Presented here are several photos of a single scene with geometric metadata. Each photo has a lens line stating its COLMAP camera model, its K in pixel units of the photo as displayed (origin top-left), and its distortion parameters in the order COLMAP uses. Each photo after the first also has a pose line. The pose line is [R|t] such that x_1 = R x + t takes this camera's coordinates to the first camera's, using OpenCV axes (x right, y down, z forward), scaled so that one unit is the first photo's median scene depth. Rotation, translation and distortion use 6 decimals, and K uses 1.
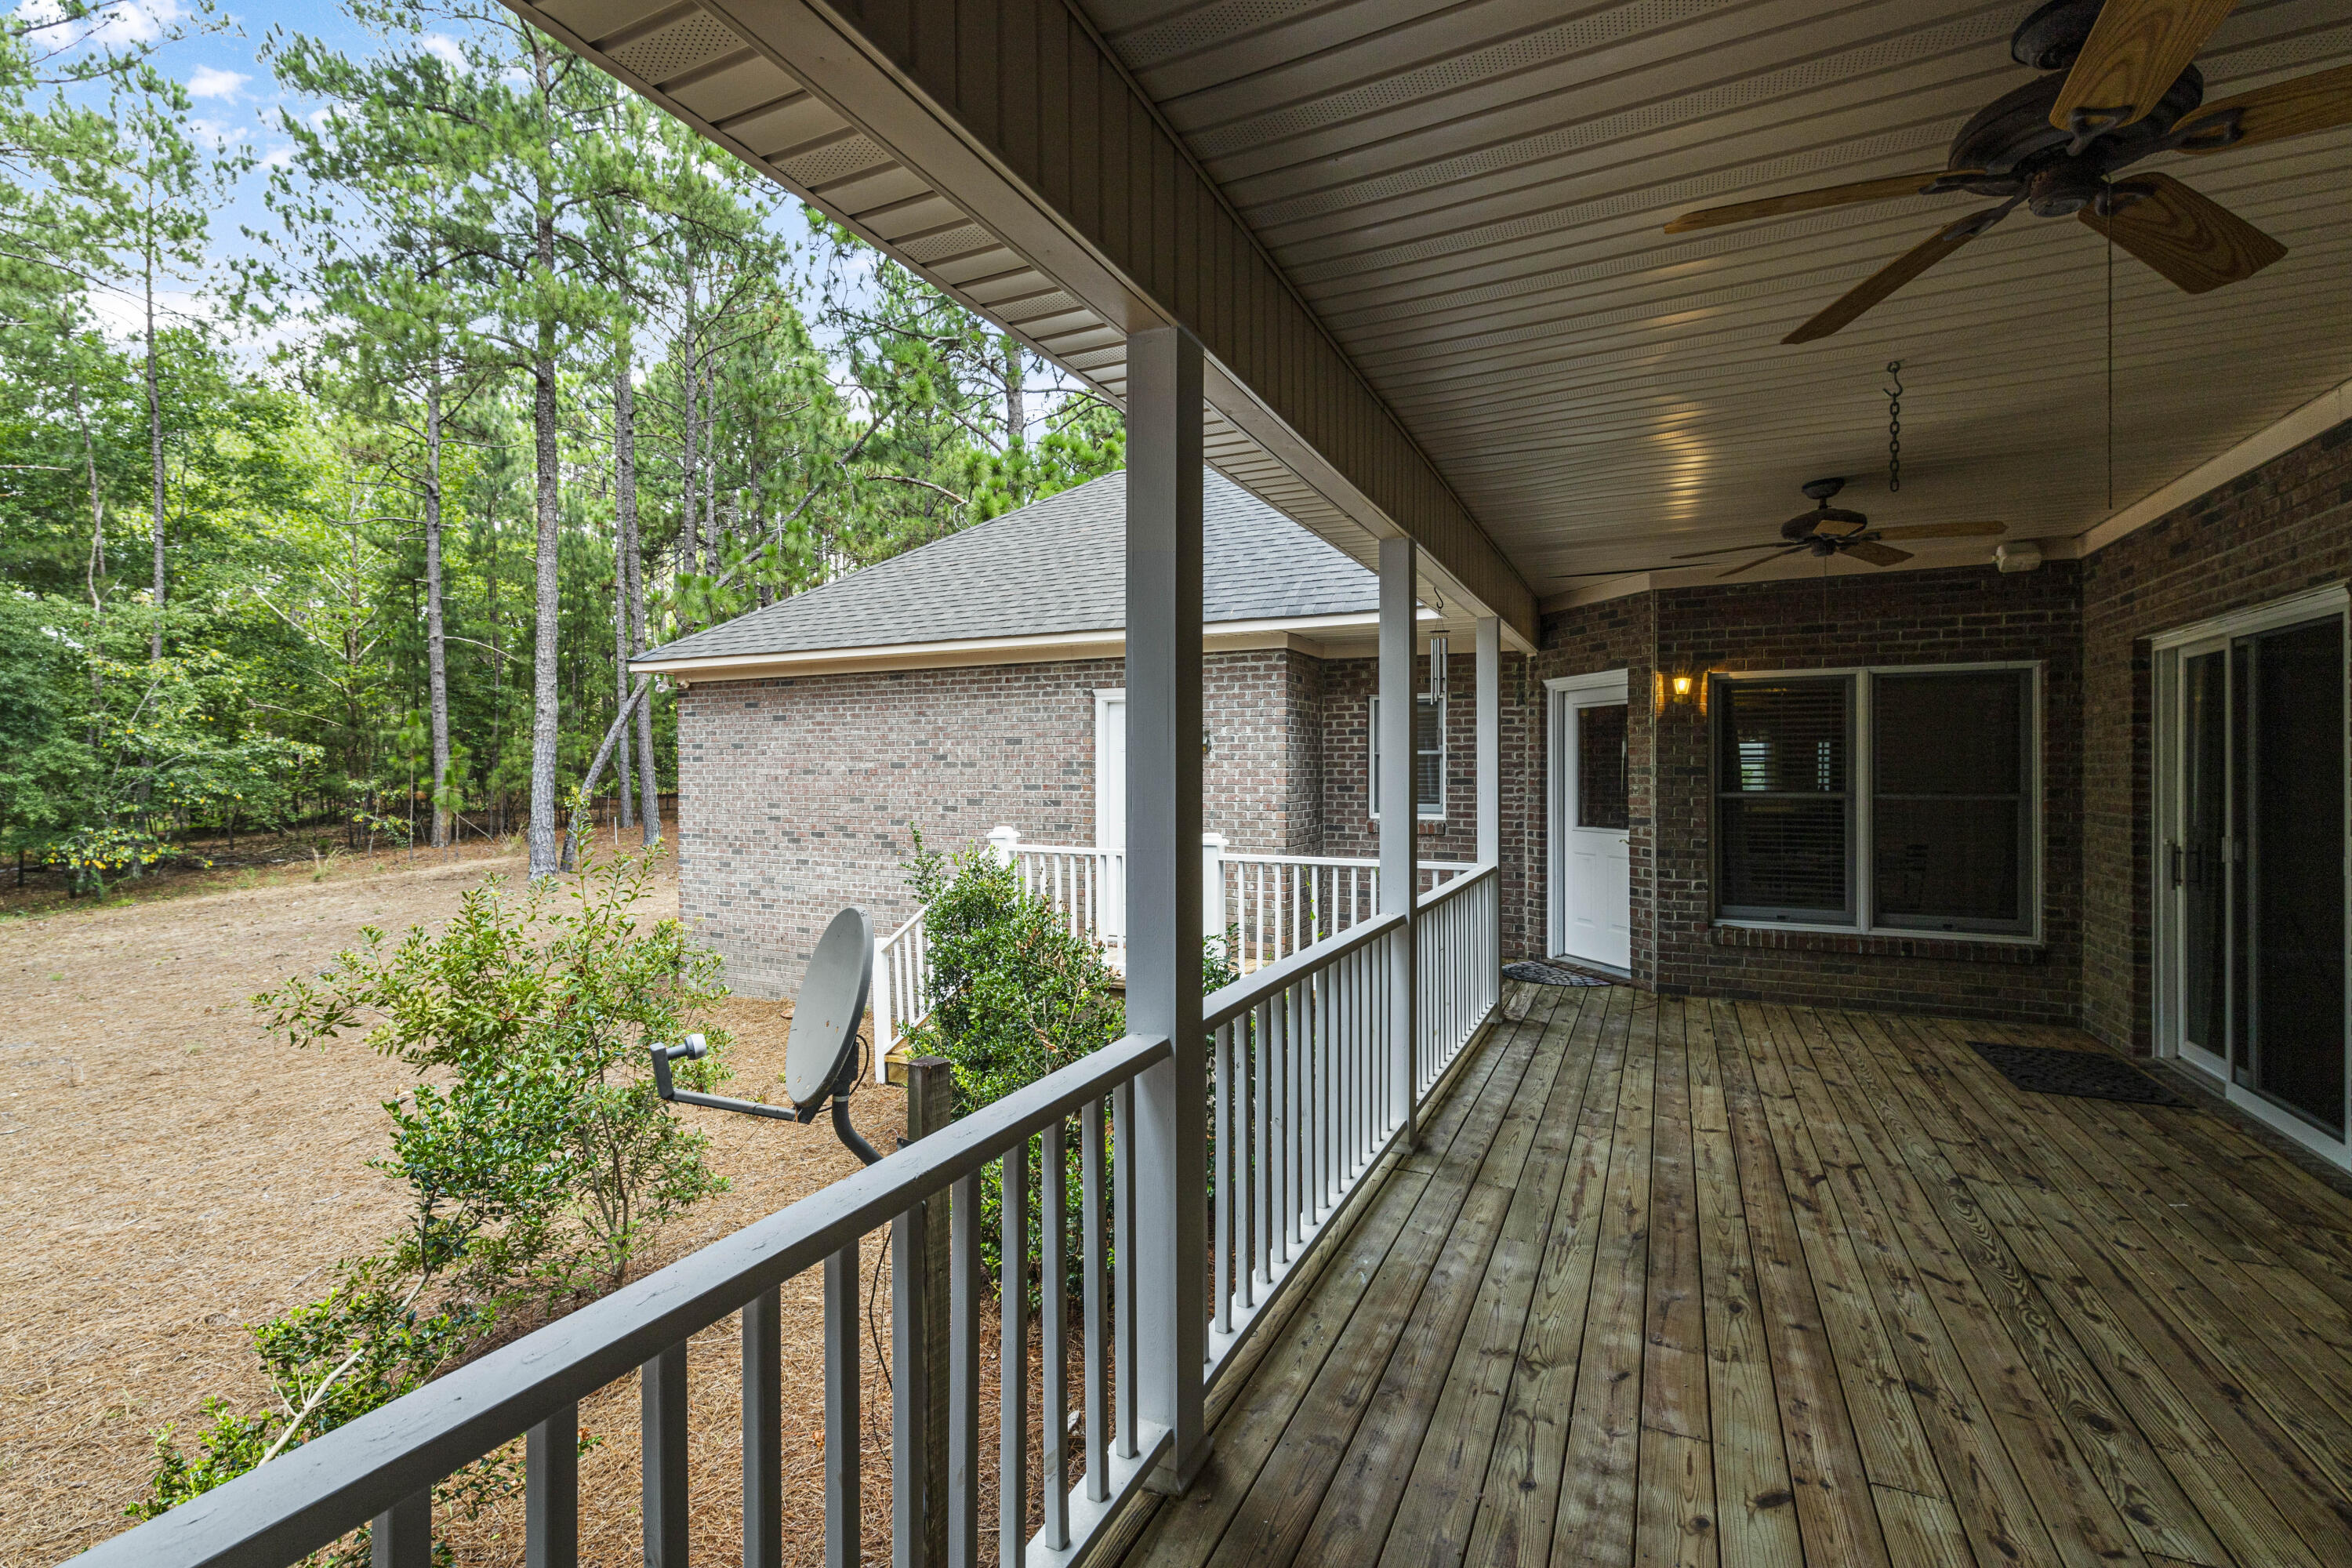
lens RADIAL K [[1023.8, 0, 1176.0], [0, 1023.8, 784.0], [0, 0, 1]] dist [0.001010, 0.000195]
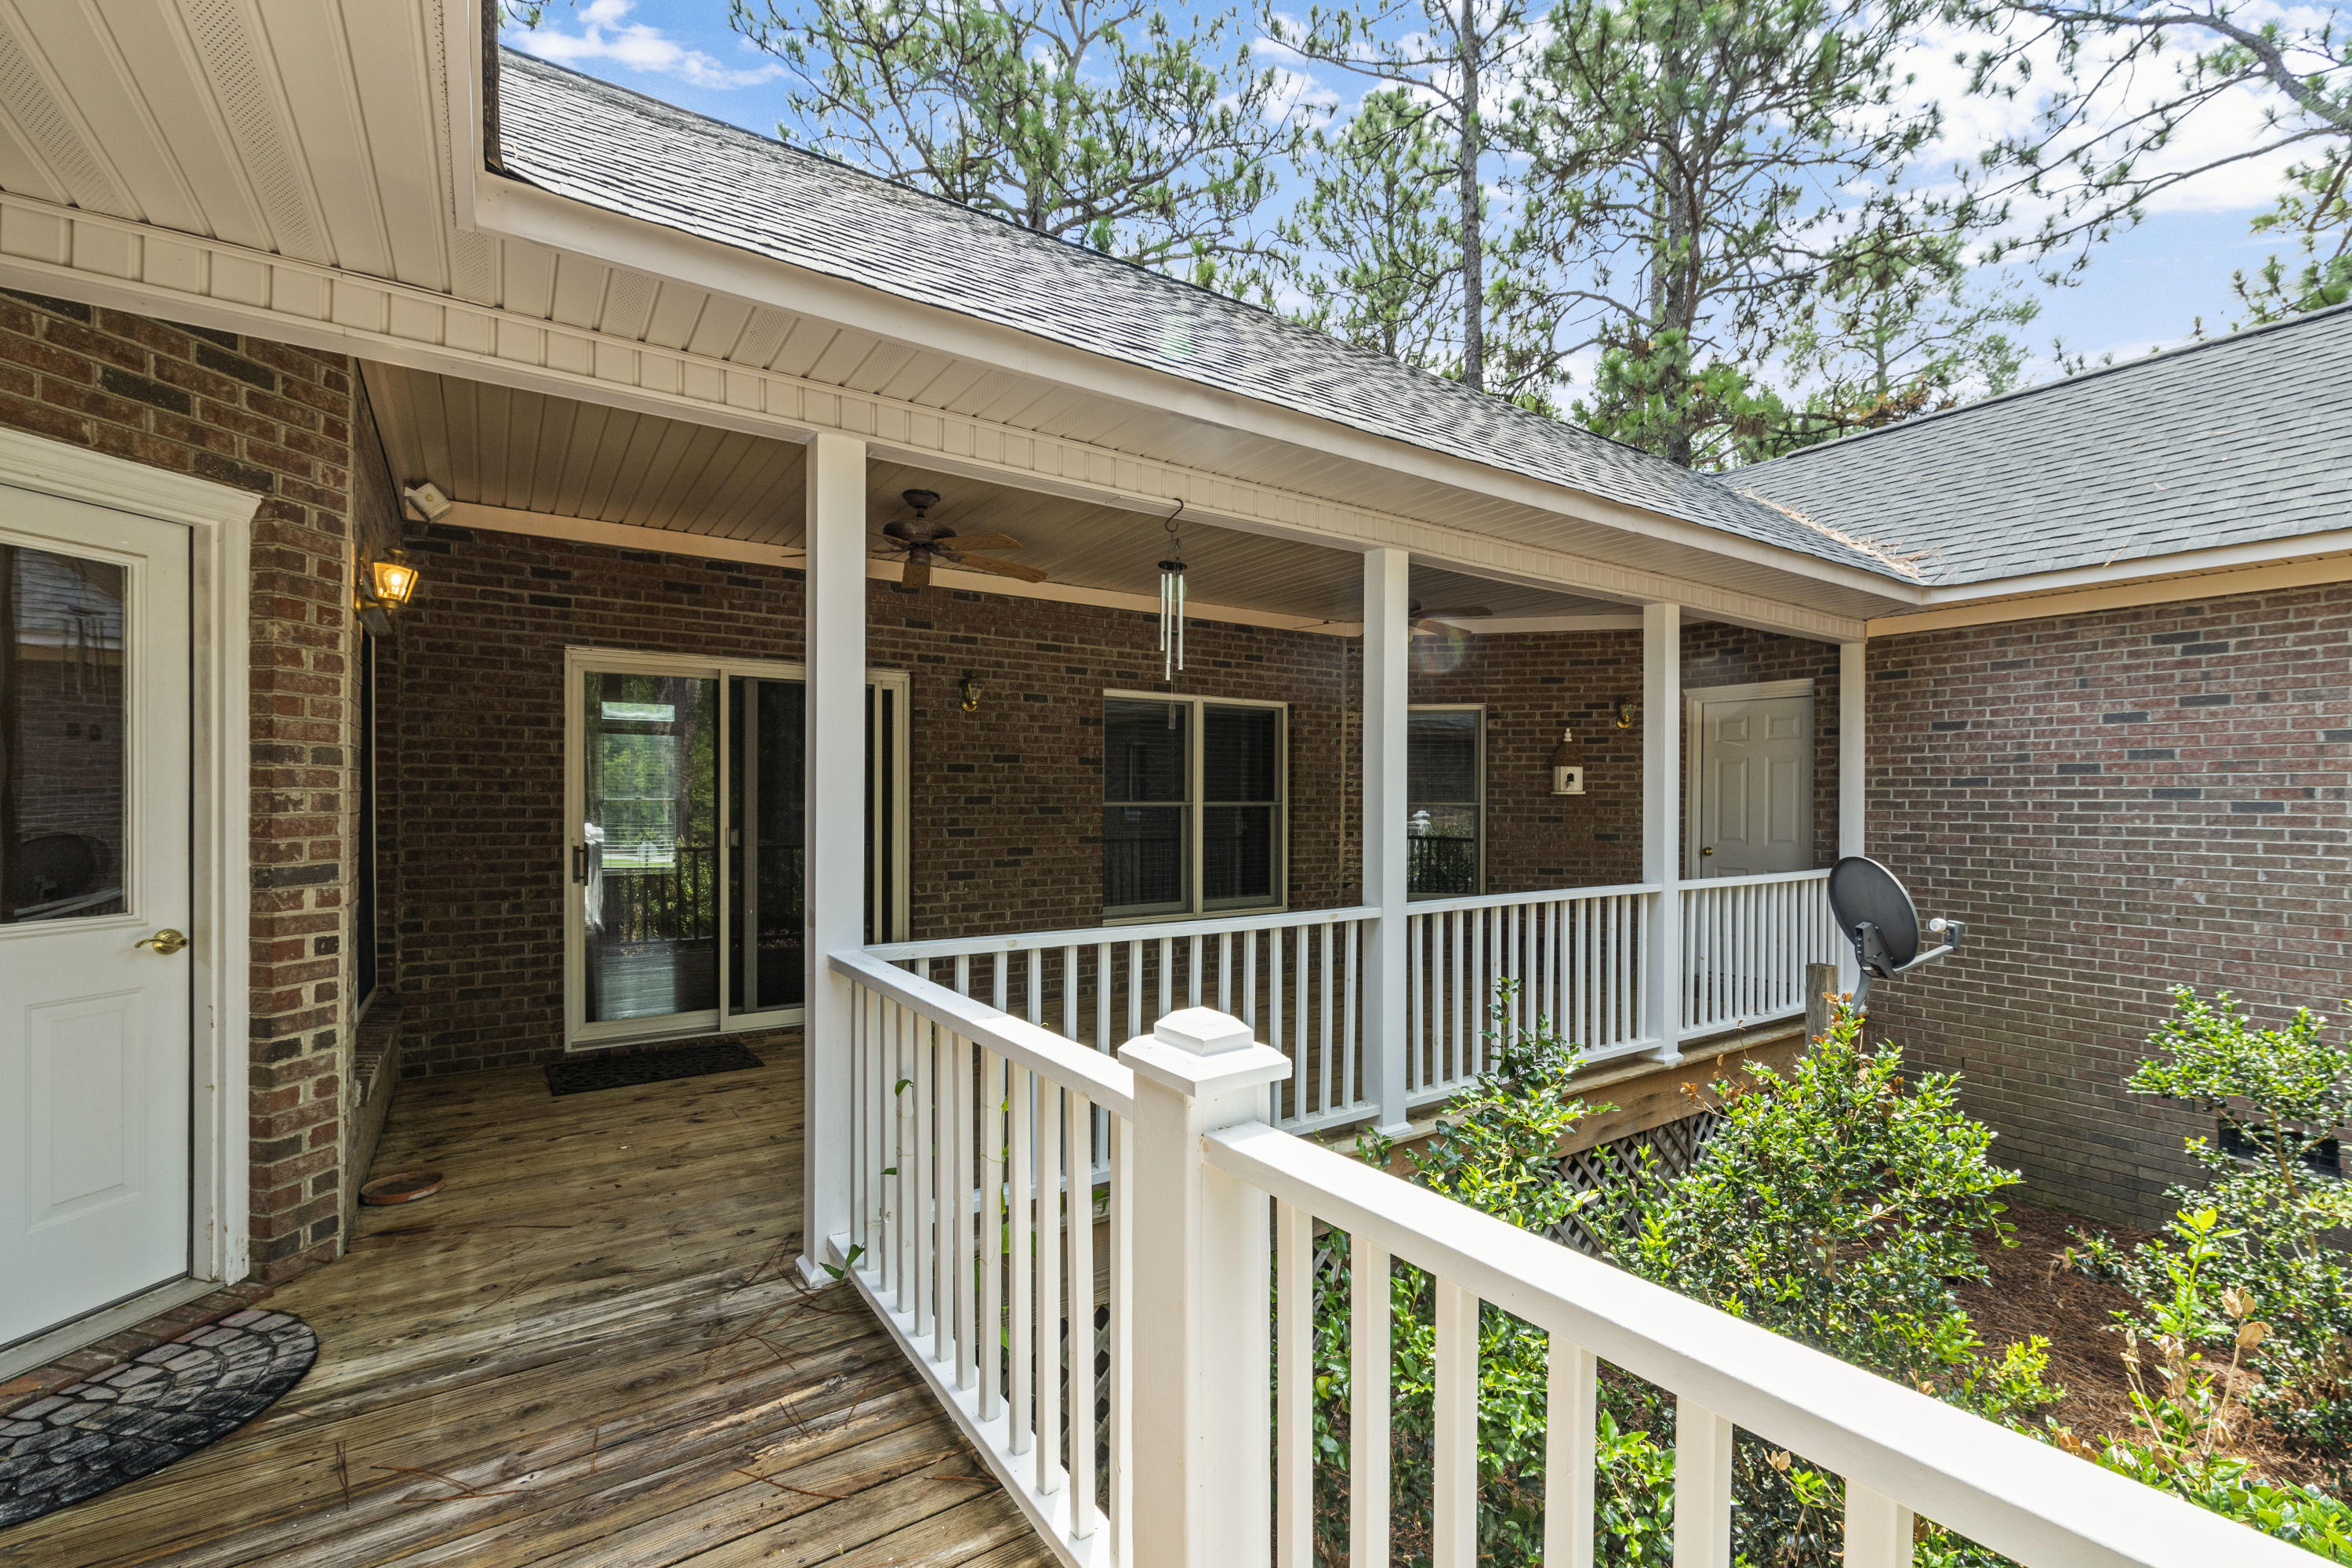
lens RADIAL K [[1015.7, 0, 1173.1], [0, 1015.7, 799.4], [0, 0, 1]] dist [0.000741, 0.000017]
pose [[-0.863444, 0.001299, 0.504442, -0.157862], [0.007787, 0.999912, 0.010755, 0.006685], [-0.504384, 0.013214, -0.863378, 2.140937]]
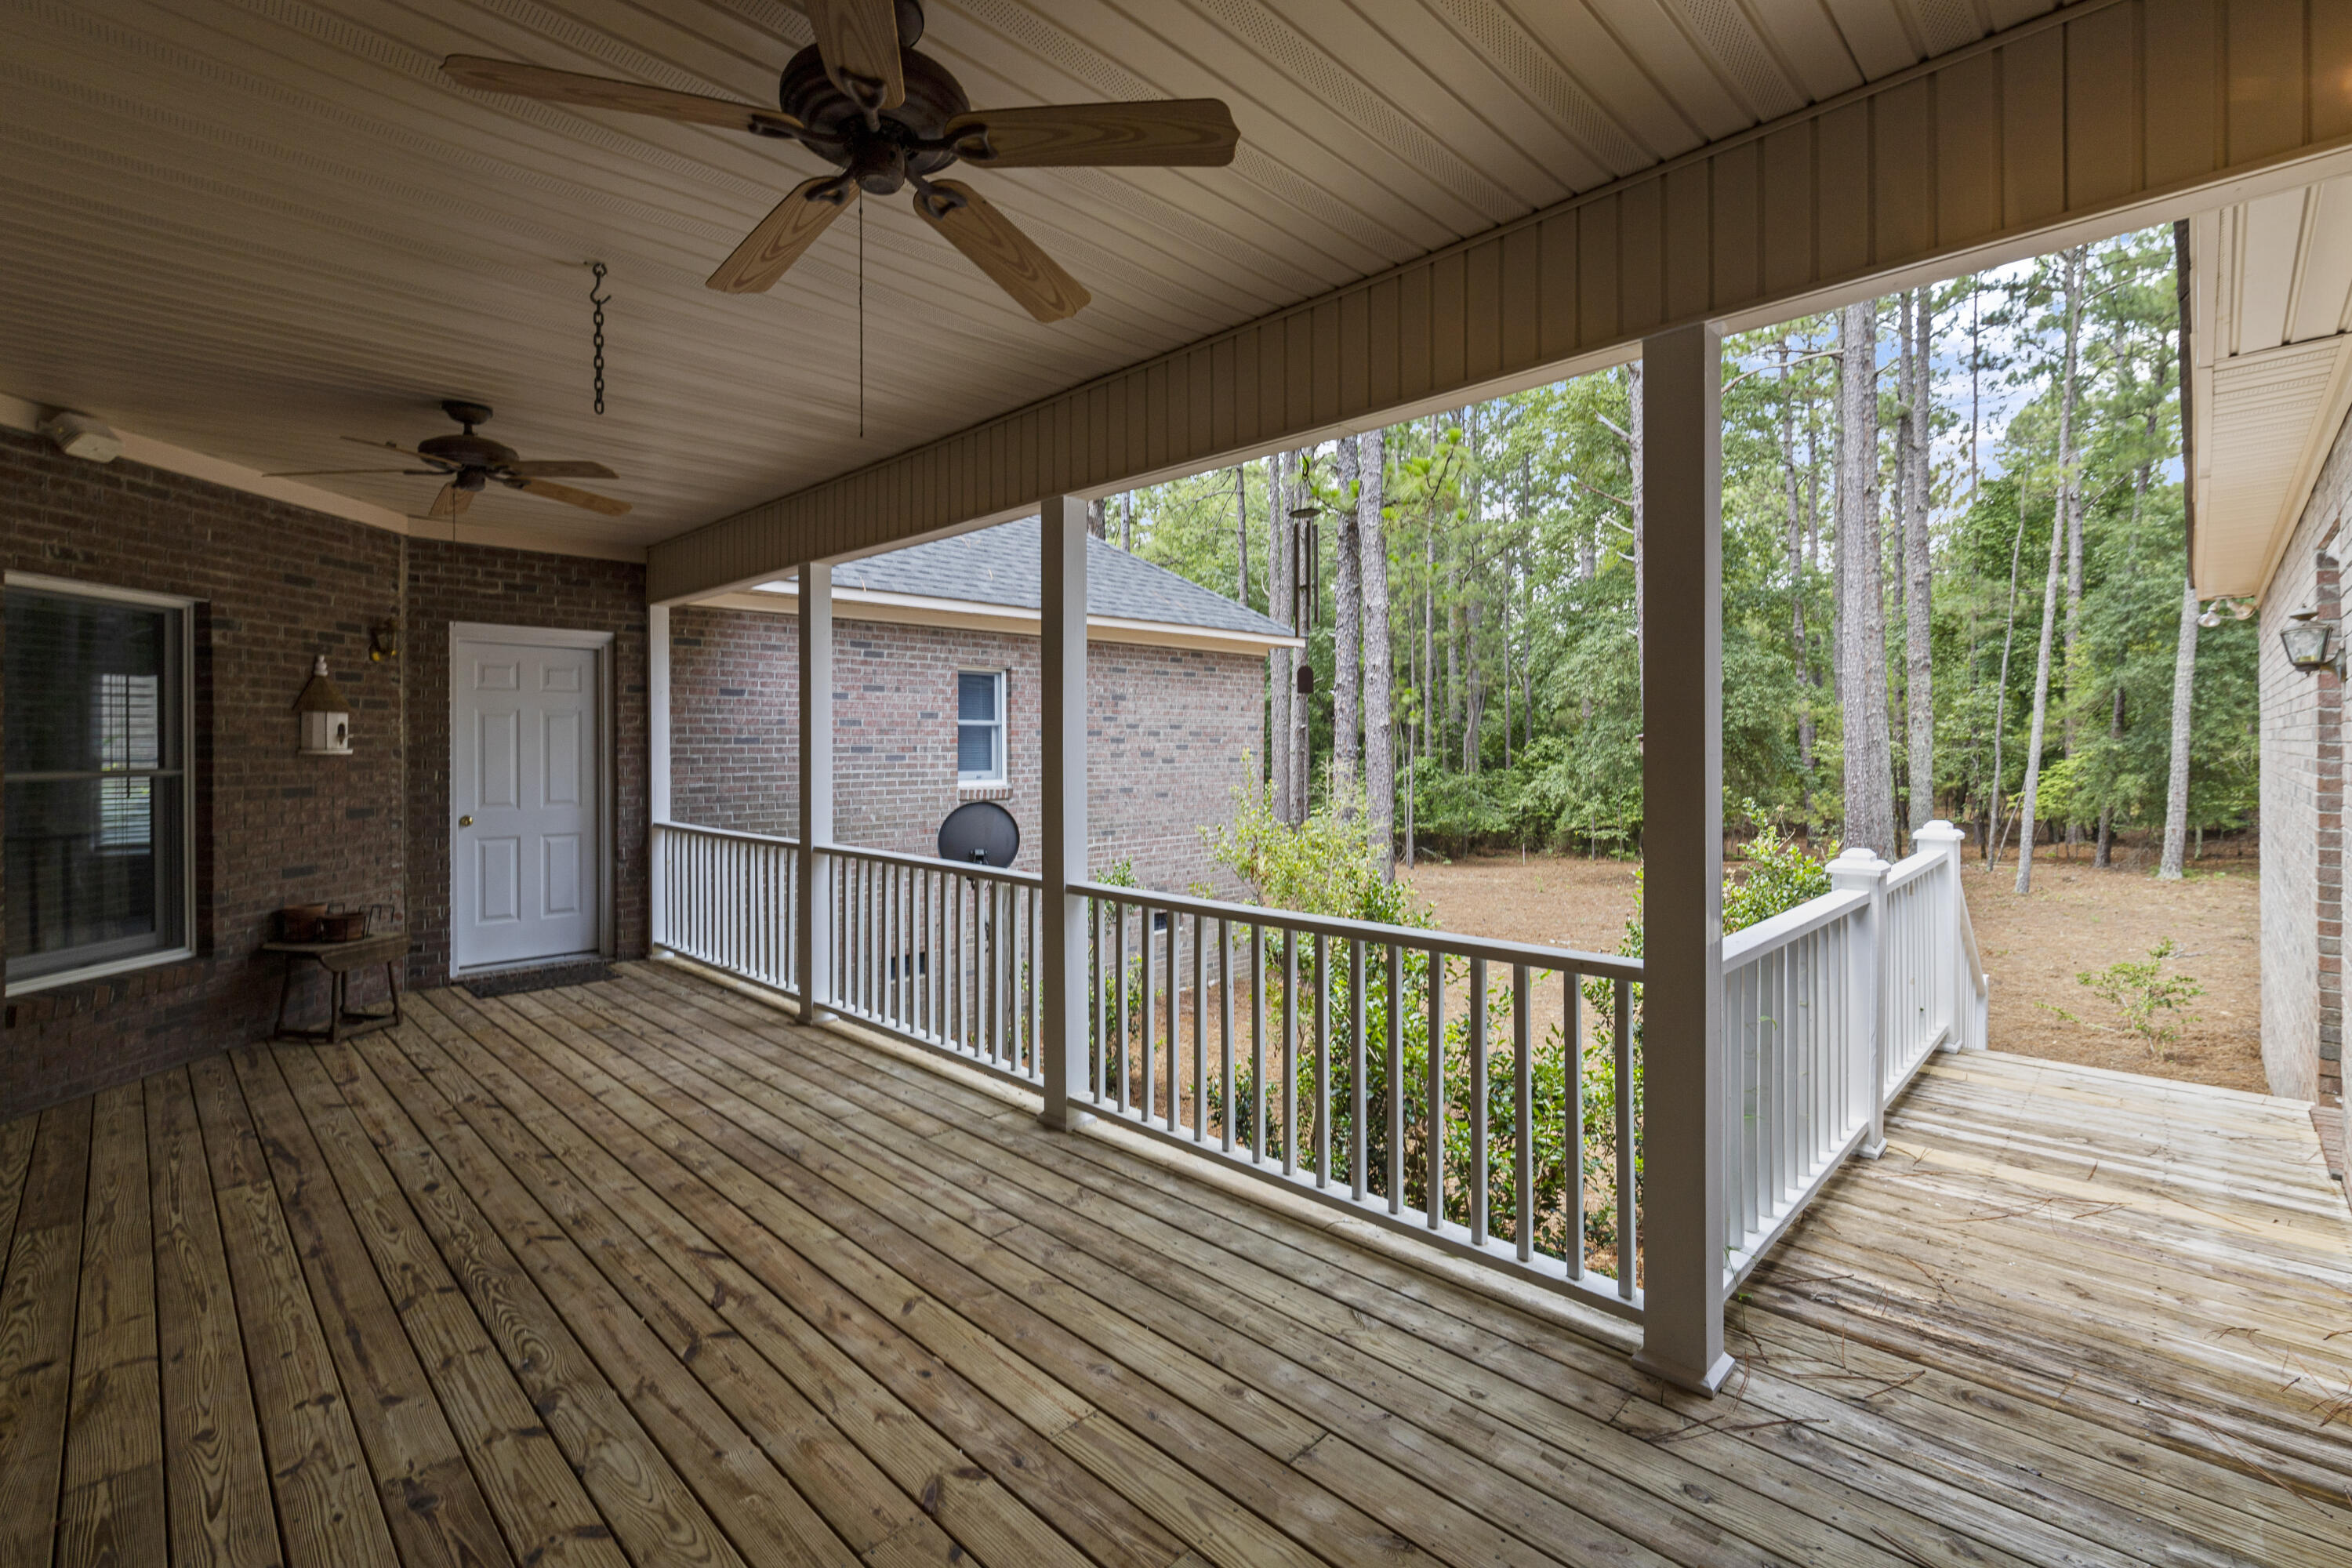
lens RADIAL K [[1031.8, 0, 1167.4], [0, 1031.8, 748.7], [0, 0, 1]] dist [-0.002880, -0.000810]
pose [[-0.325964, 0.011183, -0.945316, 1.178821], [-0.008745, 0.999852, 0.014844, -0.014502], [0.945342, 0.013106, -0.325818, 1.496652]]
